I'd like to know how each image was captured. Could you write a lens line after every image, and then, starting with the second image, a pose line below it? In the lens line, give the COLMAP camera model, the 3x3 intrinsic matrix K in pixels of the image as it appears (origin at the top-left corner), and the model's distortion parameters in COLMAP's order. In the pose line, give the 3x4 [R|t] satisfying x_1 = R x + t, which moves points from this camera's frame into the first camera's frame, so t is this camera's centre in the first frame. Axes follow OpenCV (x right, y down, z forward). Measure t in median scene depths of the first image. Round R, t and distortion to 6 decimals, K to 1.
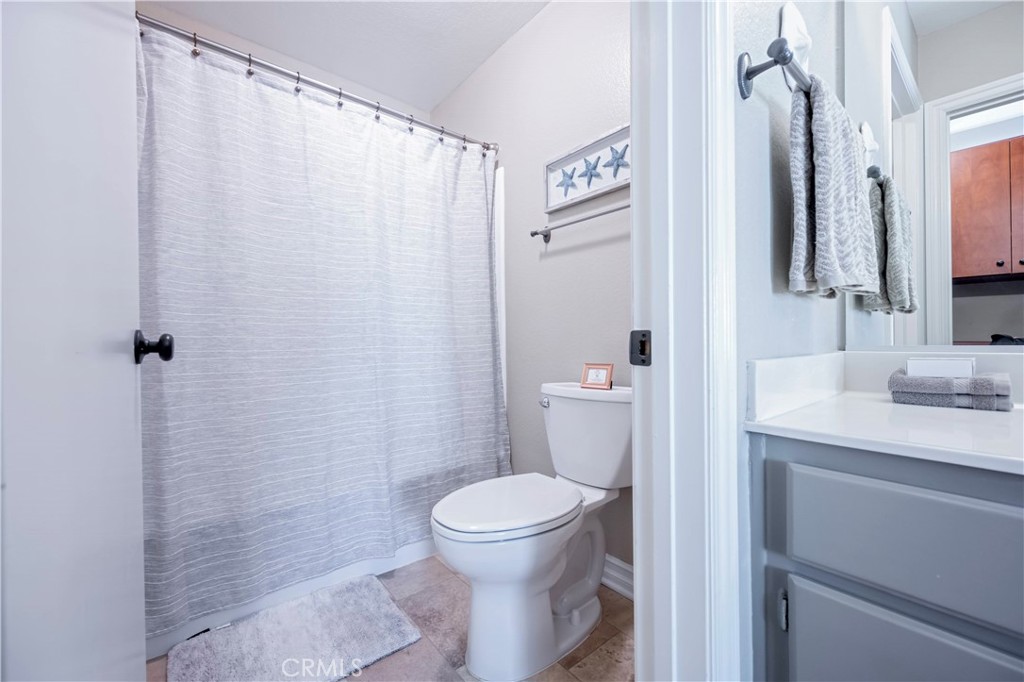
lens RADIAL K [[410.6, 0, 512.0], [0, 410.6, 348.5], [0, 0, 1]] dist [-0.001186, -0.000175]
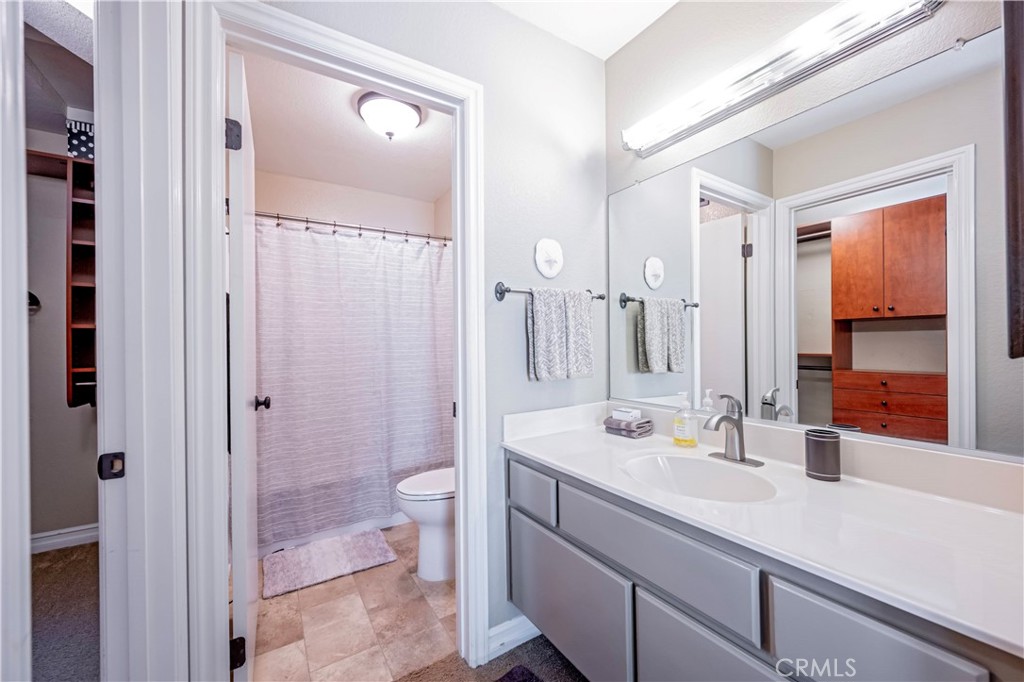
lens RADIAL K [[403.2, 0, 512.0], [0, 403.2, 341.0], [0, 0, 1]] dist [0.000605, -0.000028]
pose [[0.992820, -0.009544, -0.119235, 0.390339], [0.006800, 0.999703, -0.023400, -0.143865], [0.119423, 0.022421, 0.992590, -0.537977]]
